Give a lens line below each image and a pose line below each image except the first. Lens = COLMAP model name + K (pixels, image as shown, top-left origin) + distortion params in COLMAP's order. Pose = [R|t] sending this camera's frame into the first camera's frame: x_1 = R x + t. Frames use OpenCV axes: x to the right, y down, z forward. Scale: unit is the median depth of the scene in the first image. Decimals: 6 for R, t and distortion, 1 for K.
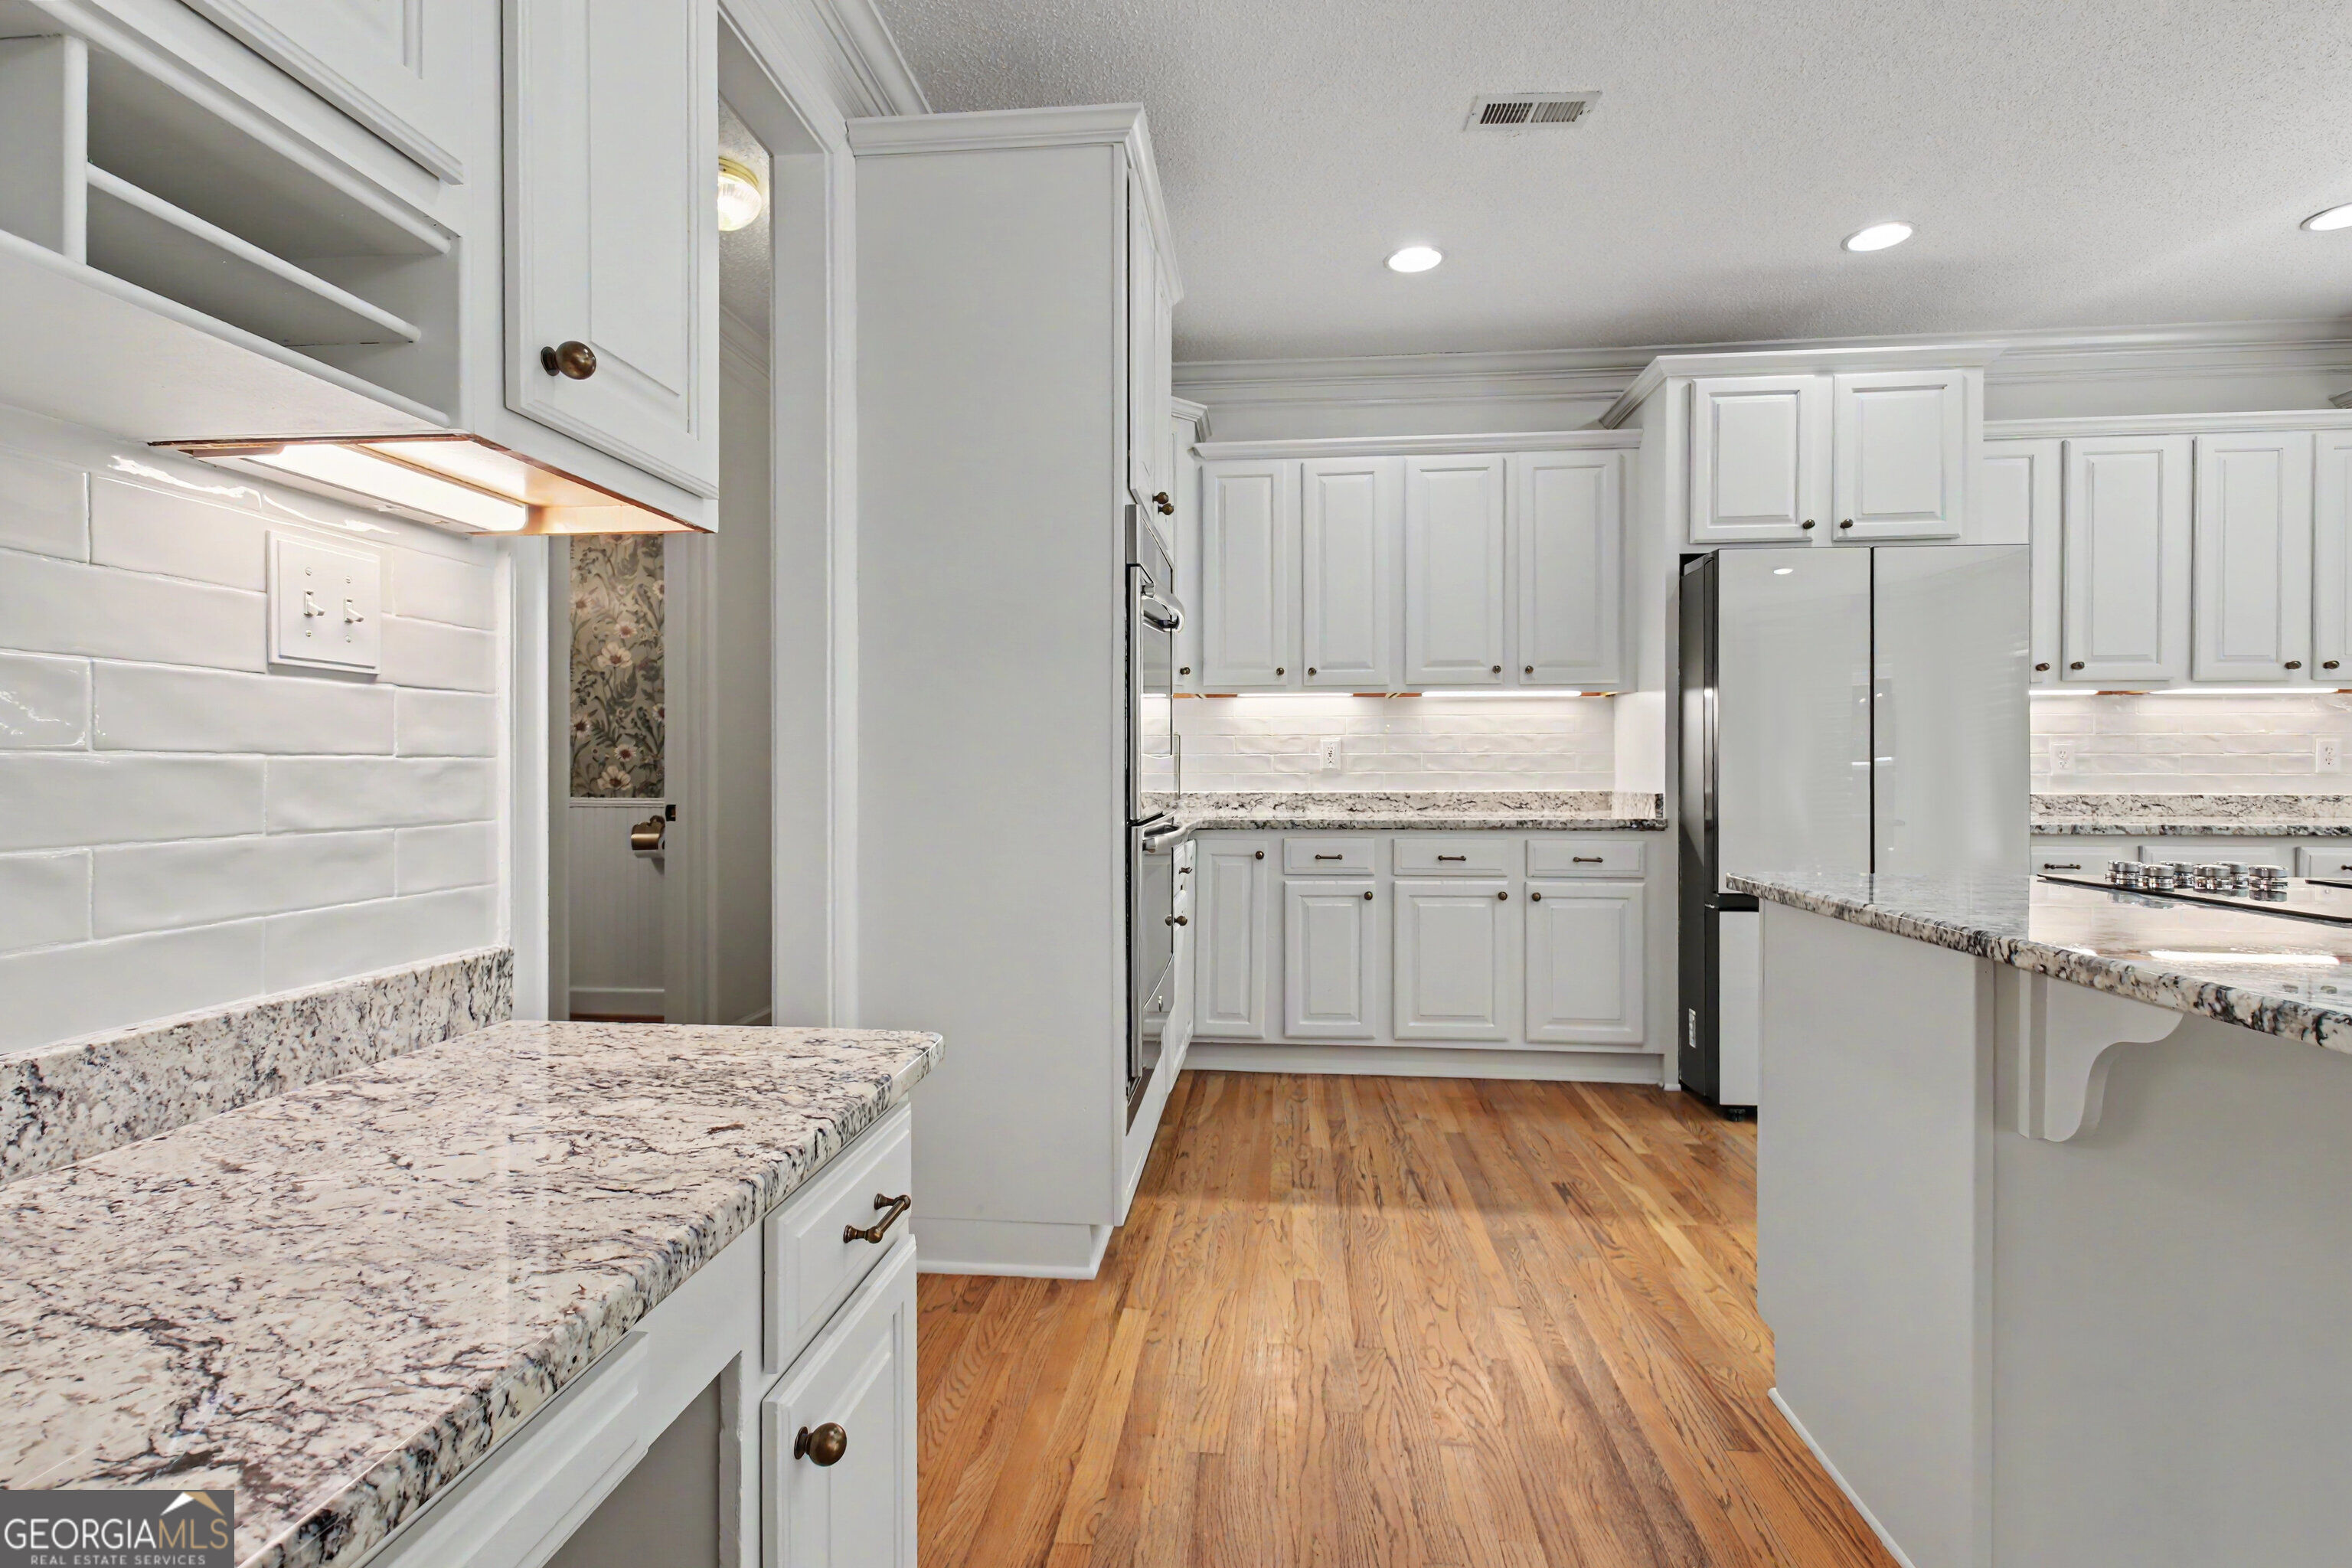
lens RADIAL K [[1099.8, 0, 1169.0], [0, 1099.8, 772.7], [0, 0, 1]] dist [0.000498, 0.000095]
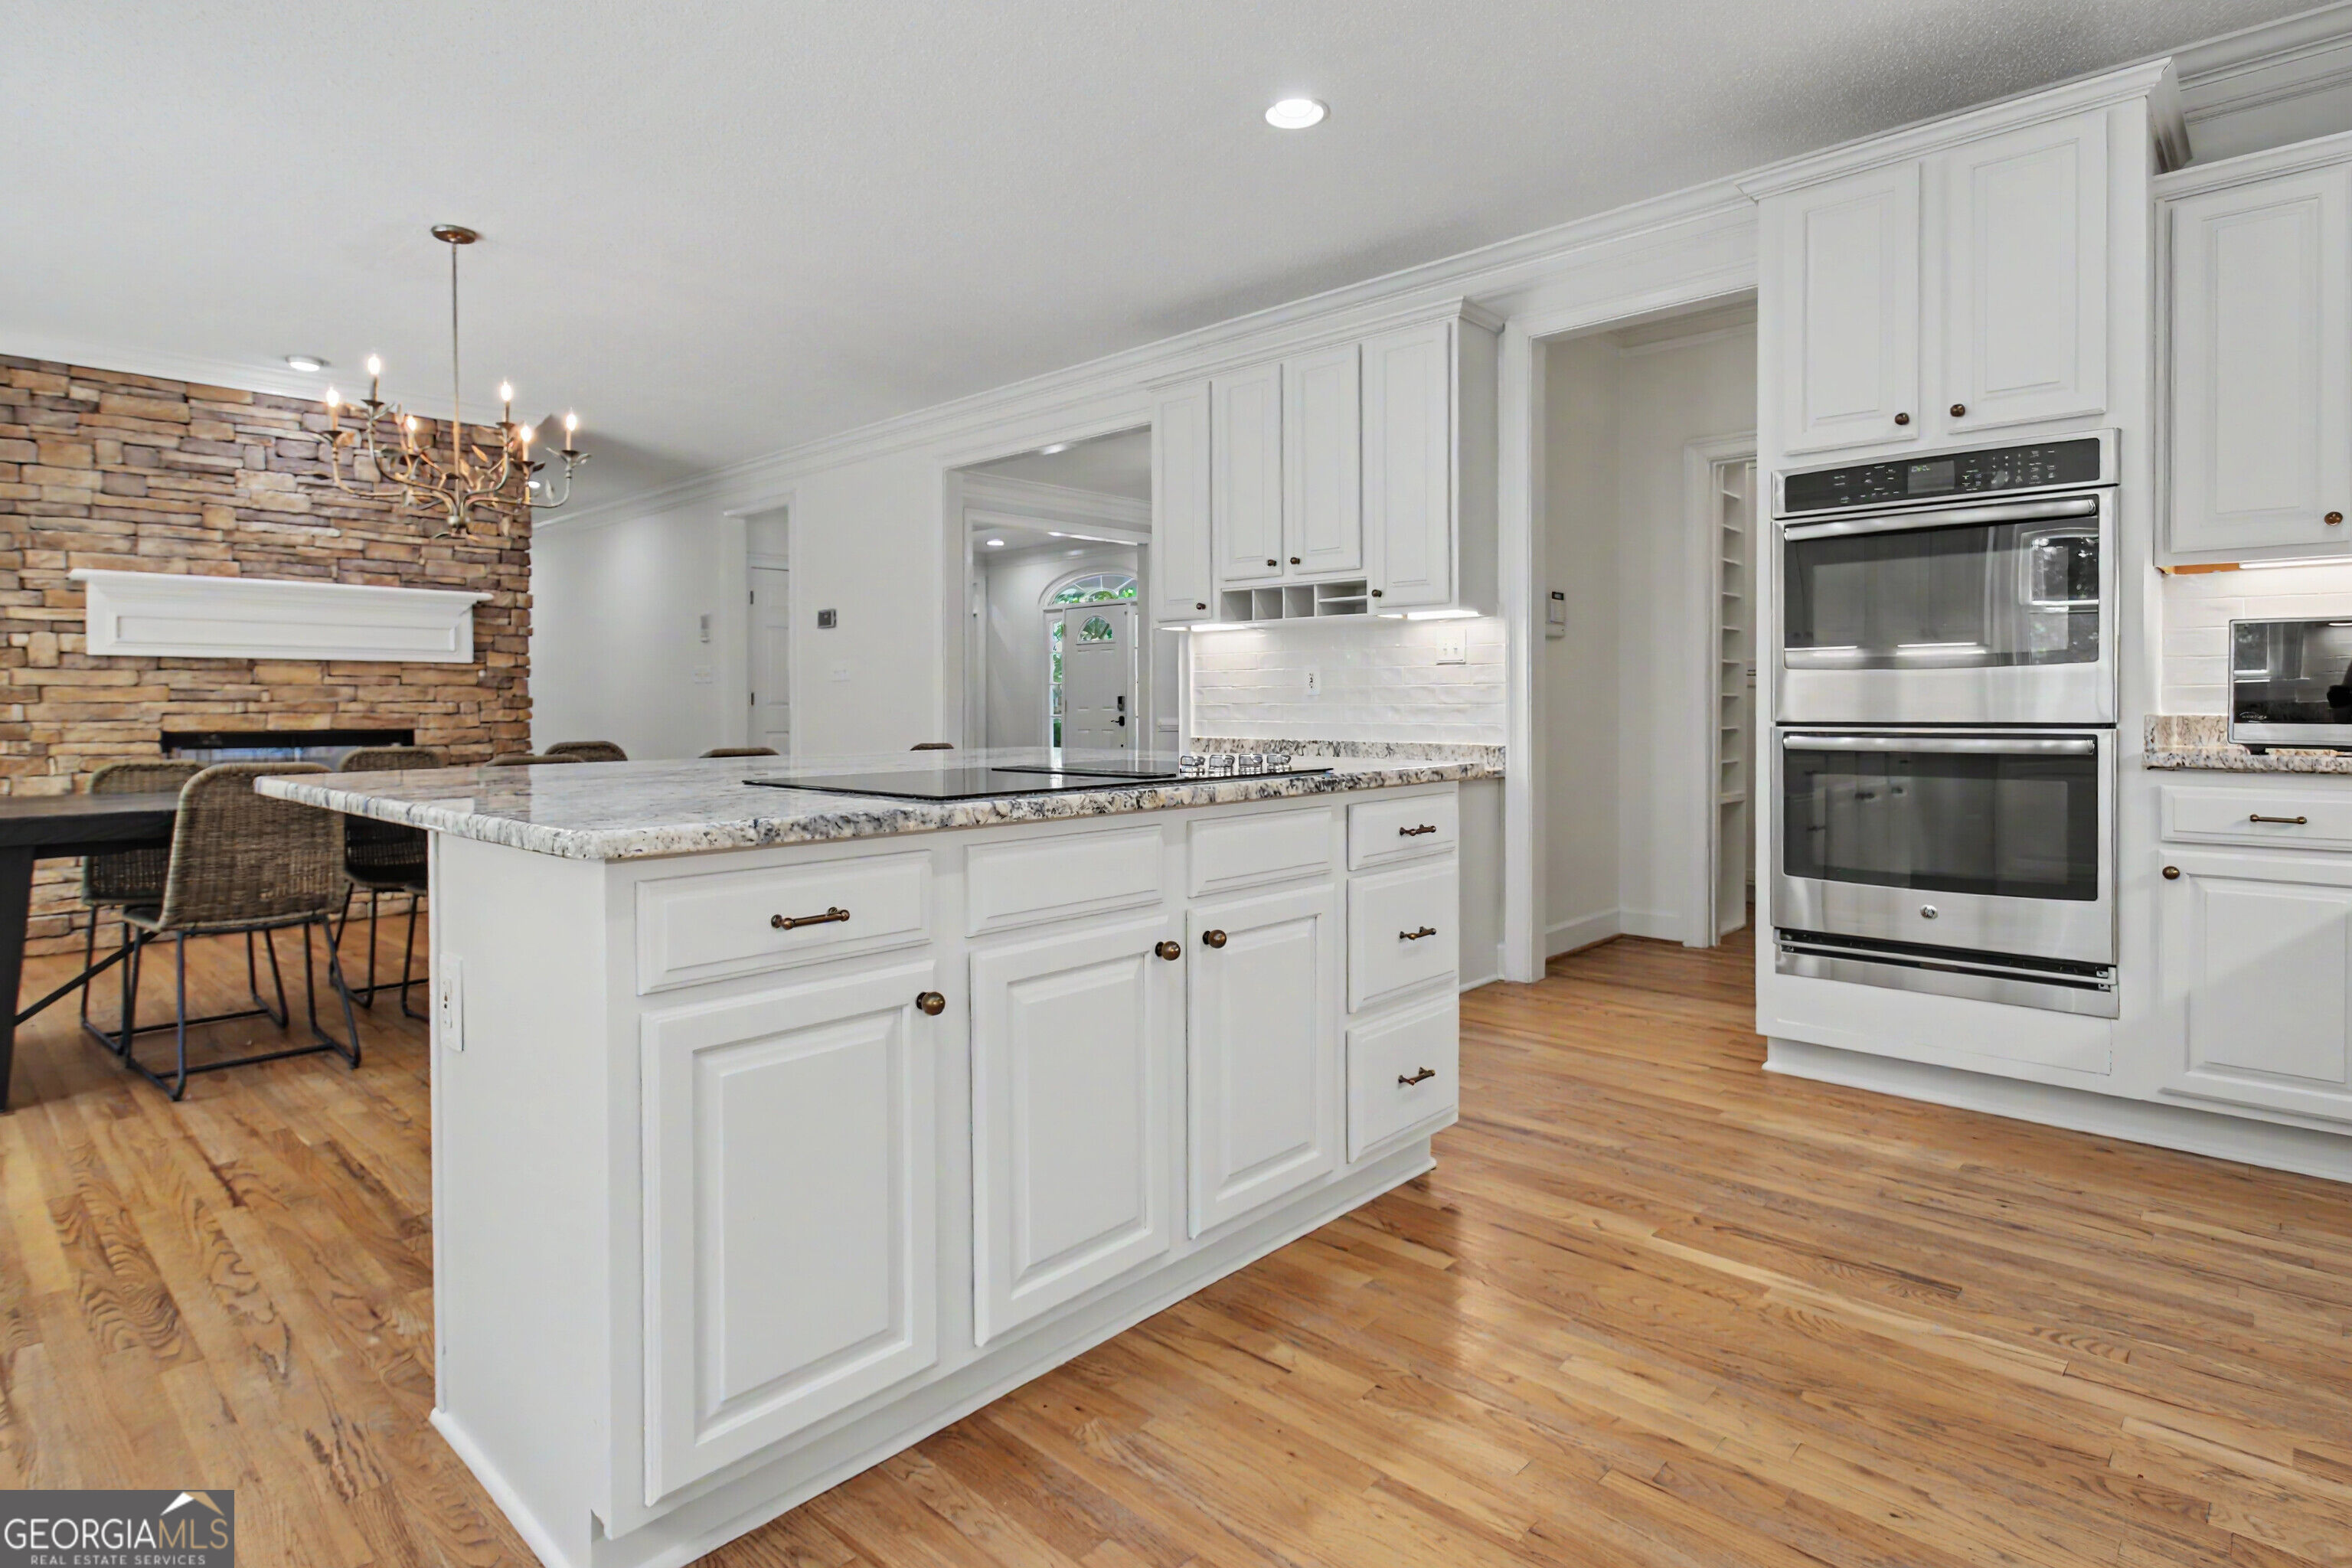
lens RADIAL K [[1212.4, 0, 1178.4], [0, 1212.4, 713.6], [0, 0, 1]] dist [0.000793, -0.000044]
pose [[-0.603001, 0.006315, -0.797716, 1.304786], [-0.001609, 0.999957, 0.009132, 0.019956], [0.797739, 0.006790, -0.602965, 1.135816]]
